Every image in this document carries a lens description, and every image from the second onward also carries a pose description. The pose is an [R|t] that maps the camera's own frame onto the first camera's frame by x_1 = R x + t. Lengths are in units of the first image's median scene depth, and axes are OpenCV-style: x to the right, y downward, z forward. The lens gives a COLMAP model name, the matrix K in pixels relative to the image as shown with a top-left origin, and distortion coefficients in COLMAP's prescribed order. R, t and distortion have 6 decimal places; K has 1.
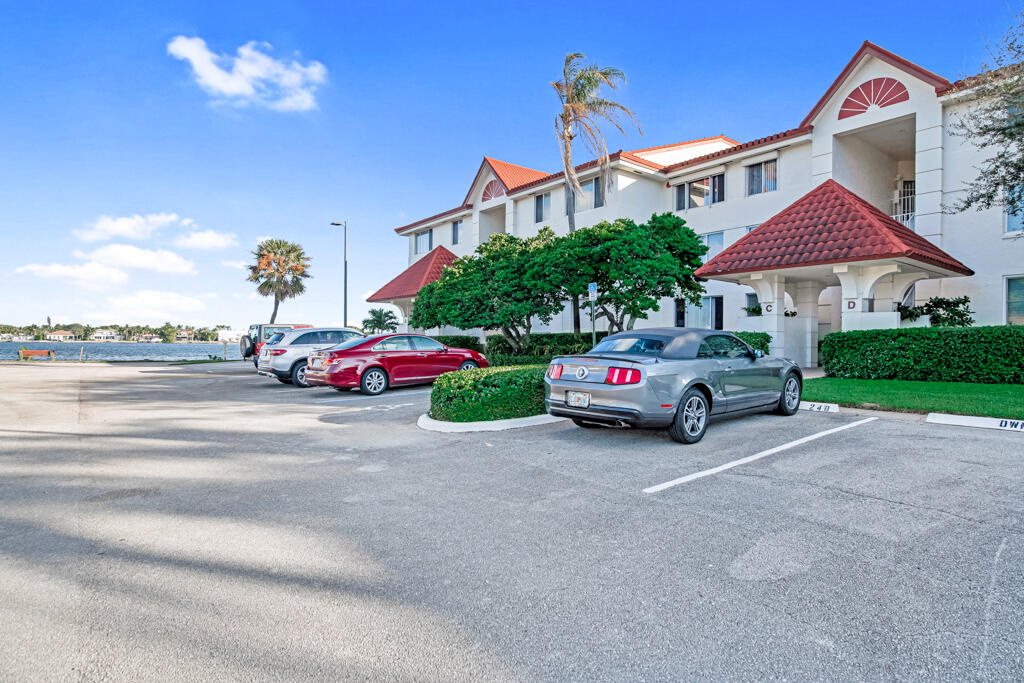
lens RADIAL K [[536.2, 0, 512.0], [0, 536.2, 341.5], [0, 0, 1]] dist [-0.000577, -0.000129]
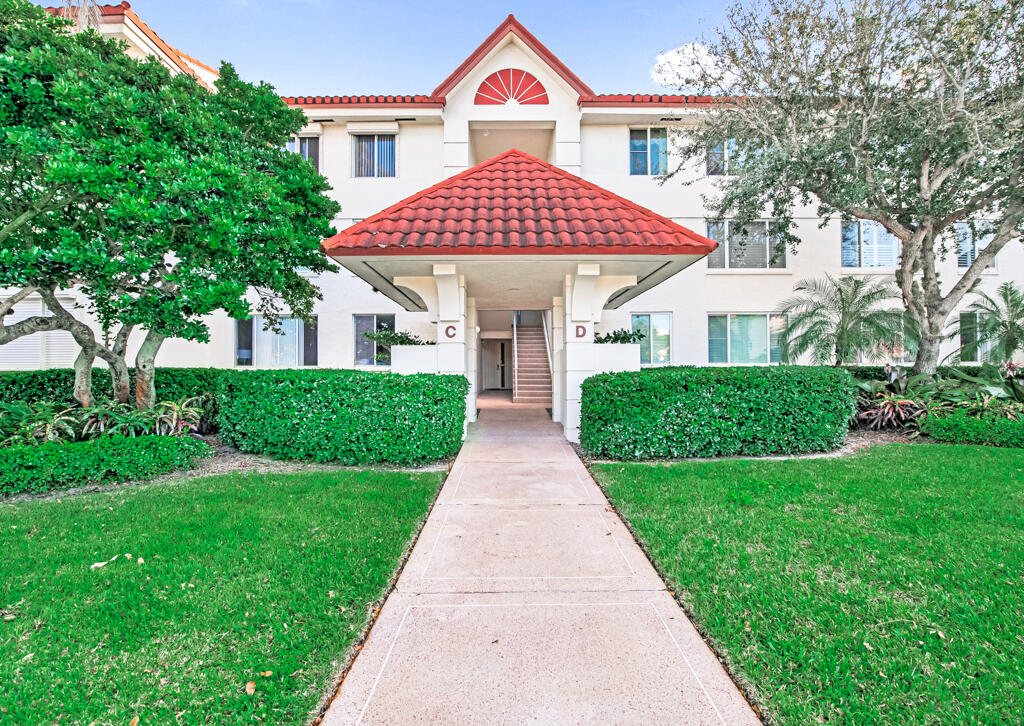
lens RADIAL K [[457.0, 0, 512.2], [0, 457.0, 359.5], [0, 0, 1]] dist [-0.015270, 0.000065]
pose [[0.617176, 0.015254, 0.786677, 0.119518], [0.009701, 0.999589, -0.026993, -0.016055], [-0.786765, 0.024292, 0.616774, 0.556707]]
